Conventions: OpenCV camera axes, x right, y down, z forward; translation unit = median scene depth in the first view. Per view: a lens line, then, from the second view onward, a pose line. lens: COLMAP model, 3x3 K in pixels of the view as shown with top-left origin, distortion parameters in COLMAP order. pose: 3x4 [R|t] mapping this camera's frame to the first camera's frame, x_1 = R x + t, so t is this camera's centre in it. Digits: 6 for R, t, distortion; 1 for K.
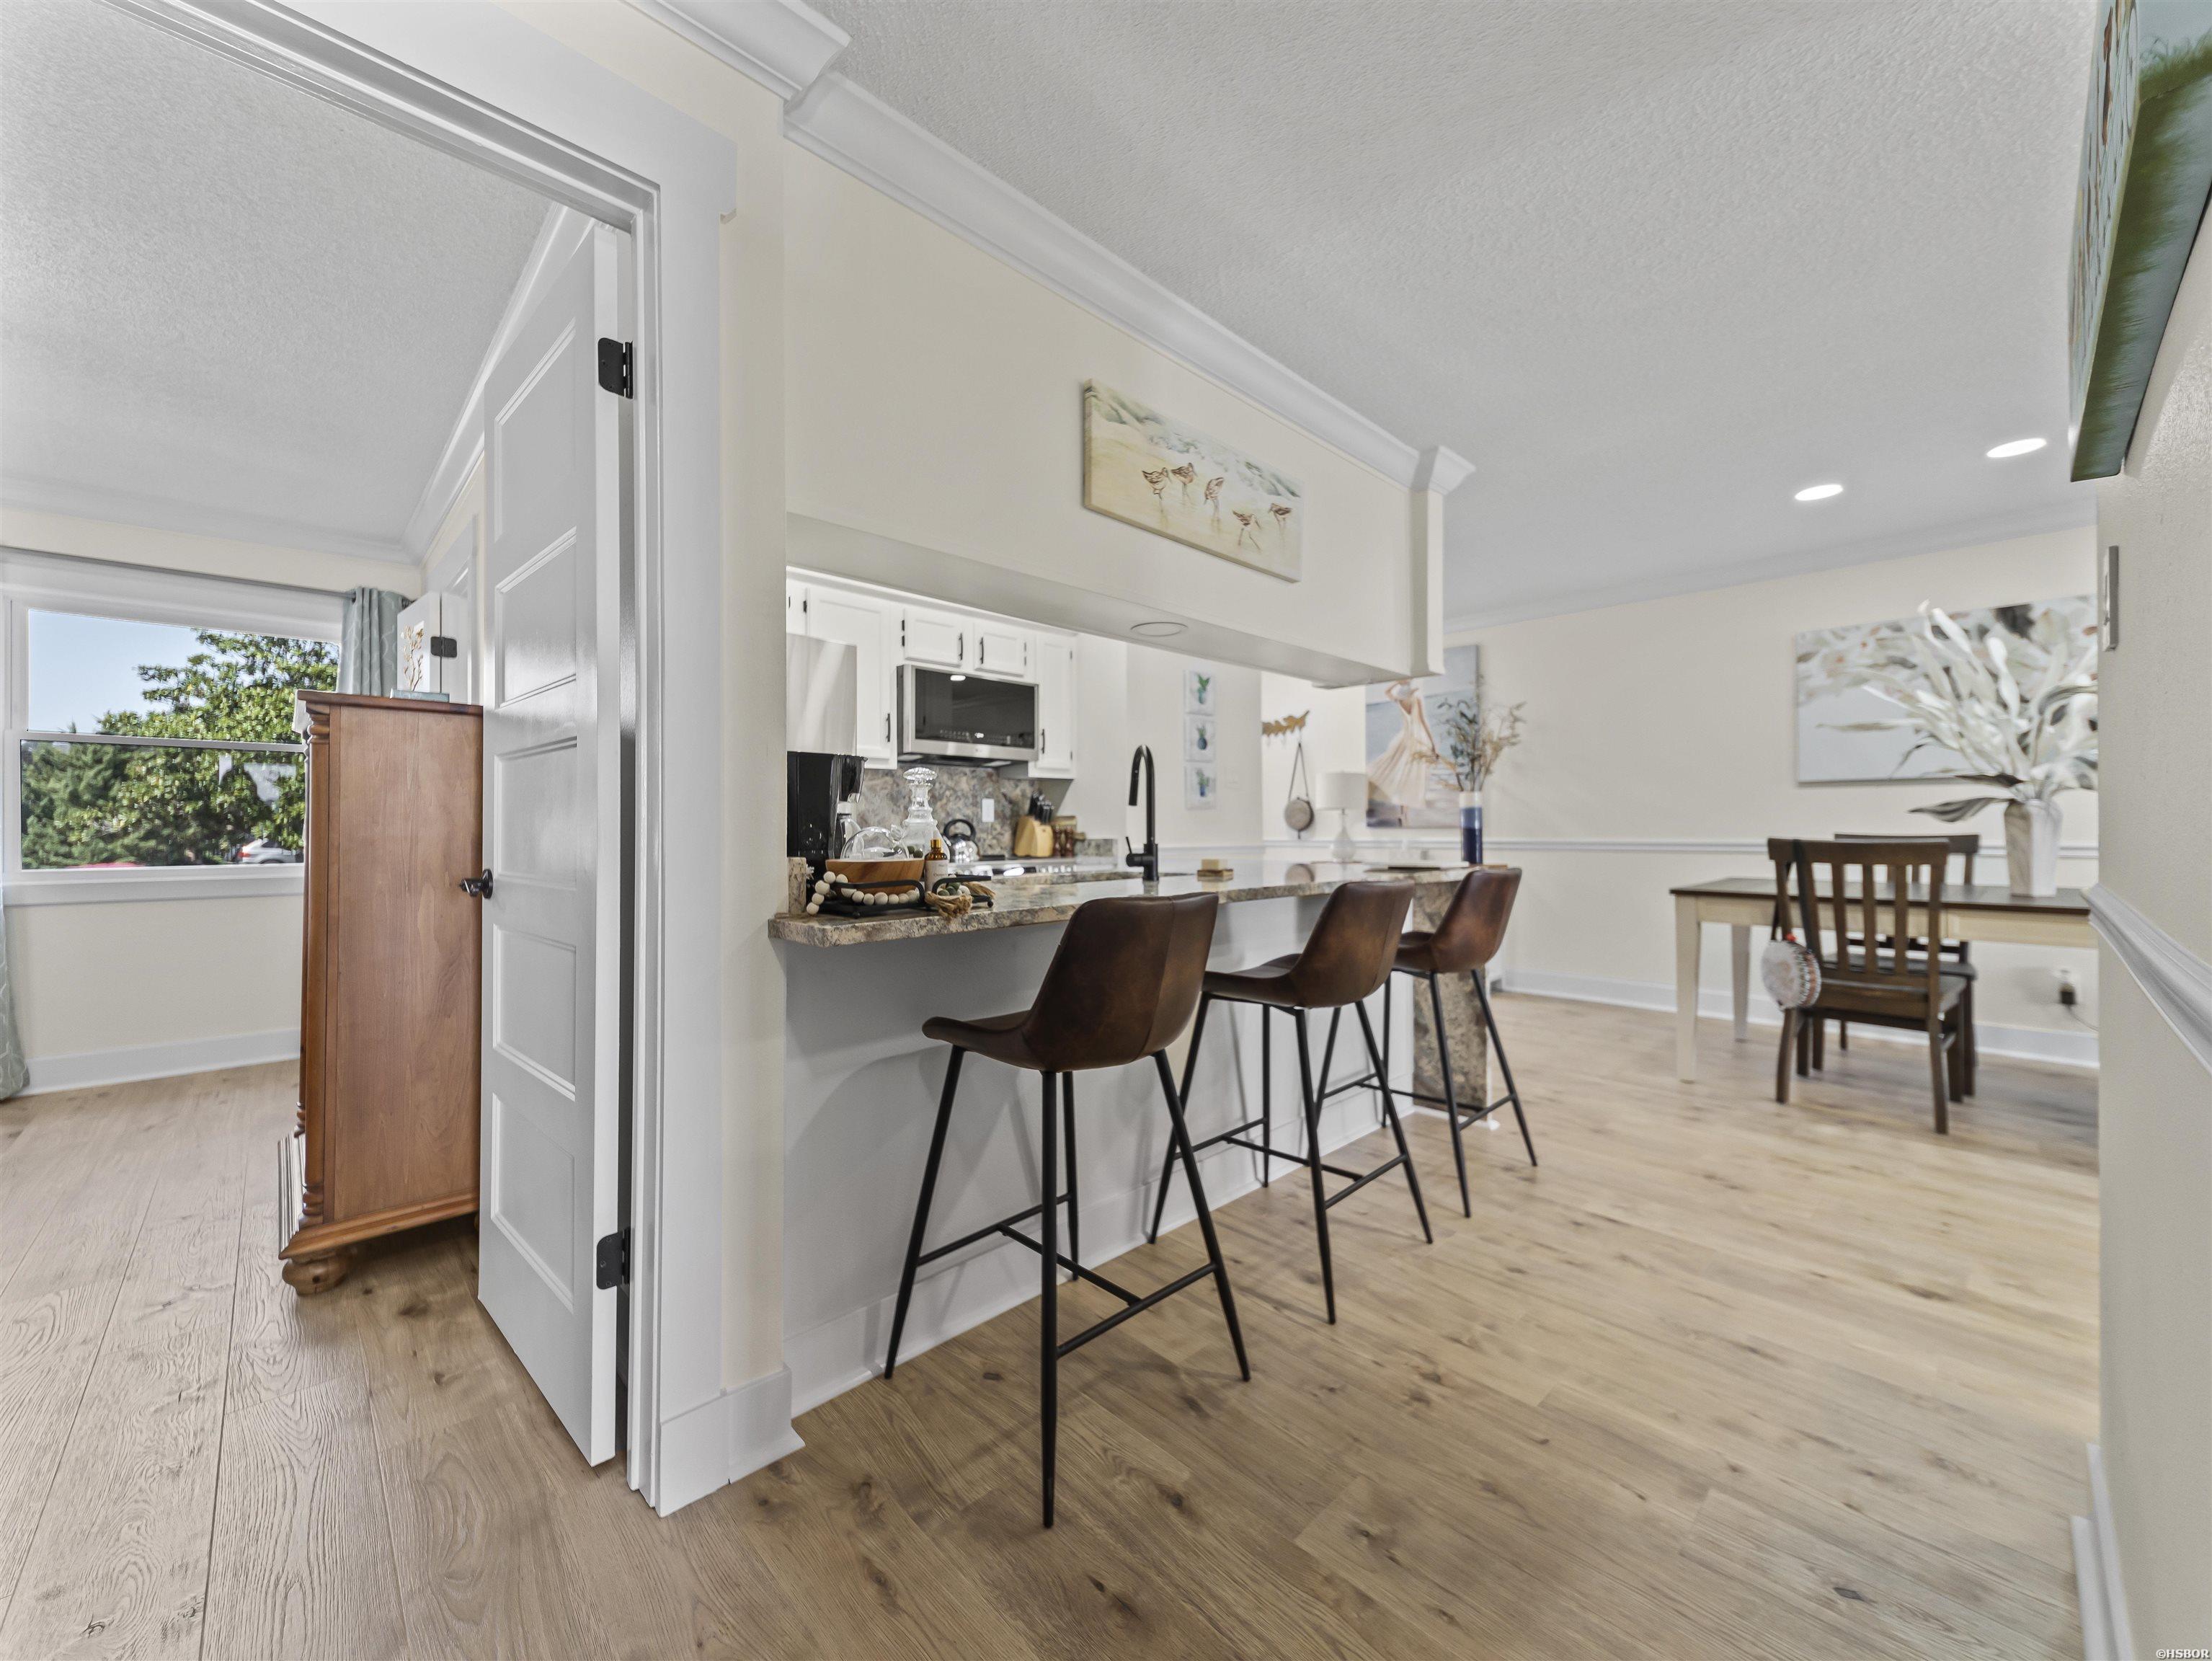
lens RADIAL K [[855.3, 0, 1104.4], [0, 855.3, 829.4], [0, 0, 1]] dist [0.026700, -0.008452]
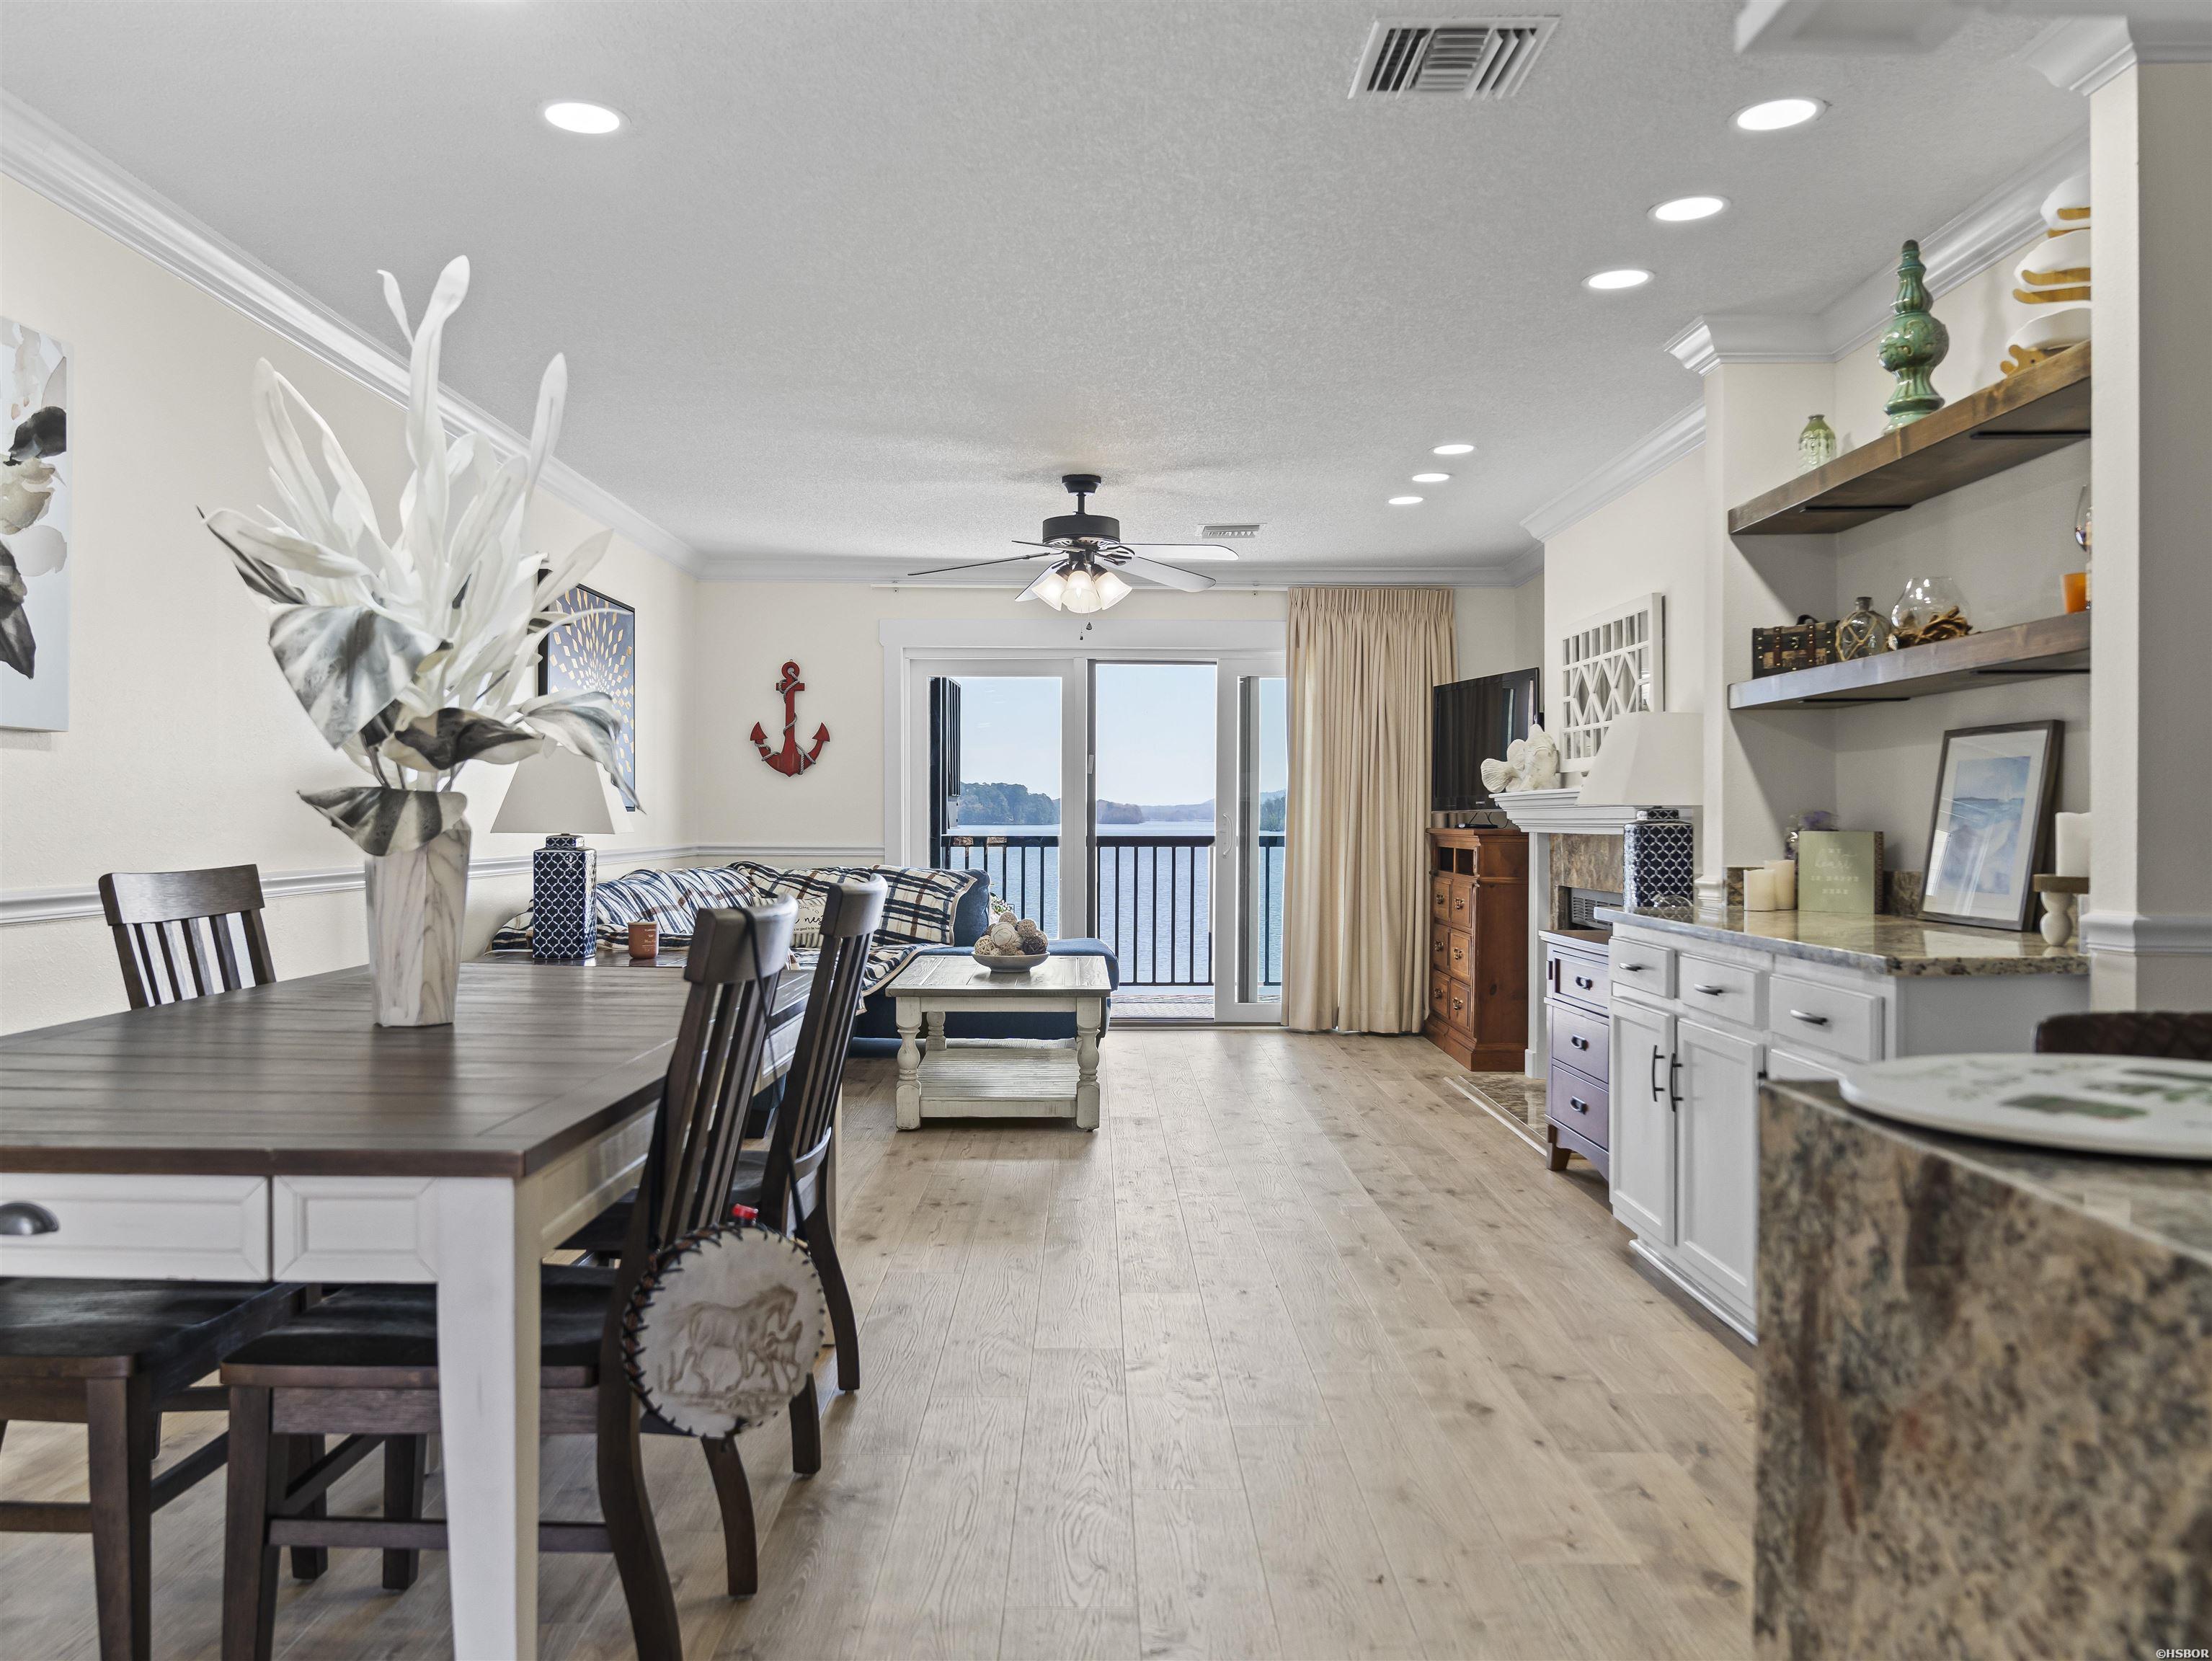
lens RADIAL K [[1699.7, 0, 1106.0], [0, 1699.7, 843.2], [0, 0, 1]] dist [-0.012655, -0.004198]
pose [[-0.726354, -0.006502, 0.687290, 0.315176], [0.004093, 0.999897, 0.013785, -0.025765], [-0.687308, 0.012826, -0.726253, 1.674224]]
